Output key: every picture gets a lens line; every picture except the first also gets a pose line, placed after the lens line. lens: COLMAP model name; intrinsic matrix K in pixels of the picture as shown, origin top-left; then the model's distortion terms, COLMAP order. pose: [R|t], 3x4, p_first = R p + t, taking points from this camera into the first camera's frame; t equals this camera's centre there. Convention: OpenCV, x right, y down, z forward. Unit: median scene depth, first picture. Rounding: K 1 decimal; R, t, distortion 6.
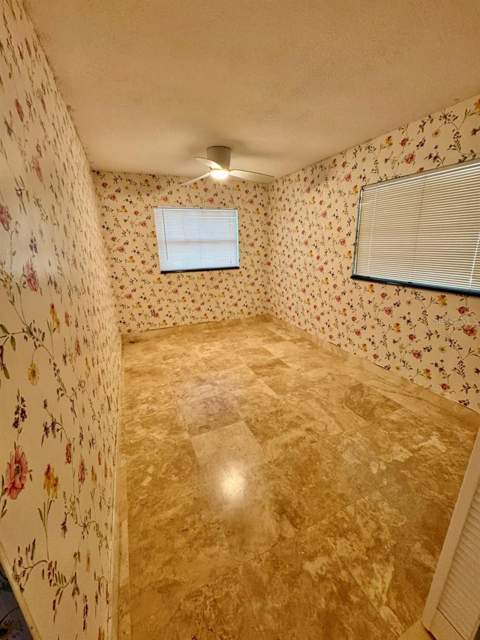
lens RADIAL K [[257.1, 0, 237.8], [0, 257.1, 319.8], [0, 0, 1]] dist [-0.003765, -0.000742]
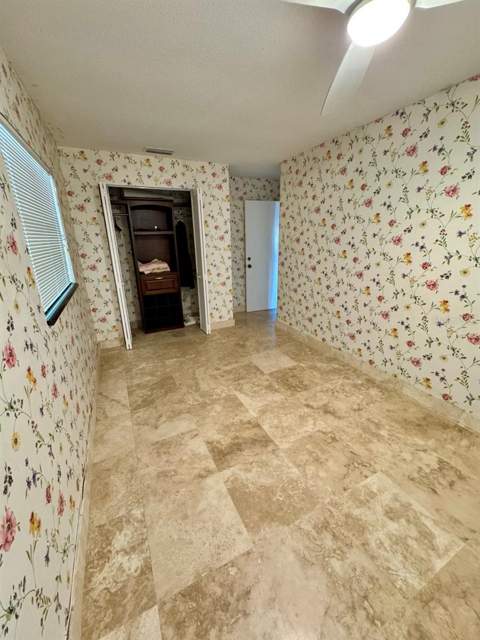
lens RADIAL K [[257.1, 0, 240.6], [0, 257.1, 319.7], [0, 0, 1]] dist [-0.003765, -0.000742]
pose [[-0.997755, 0.055264, -0.037838, 0.151385], [0.023649, 0.819248, 0.572951, -0.481438], [0.062662, 0.570770, -0.818716, 1.592102]]
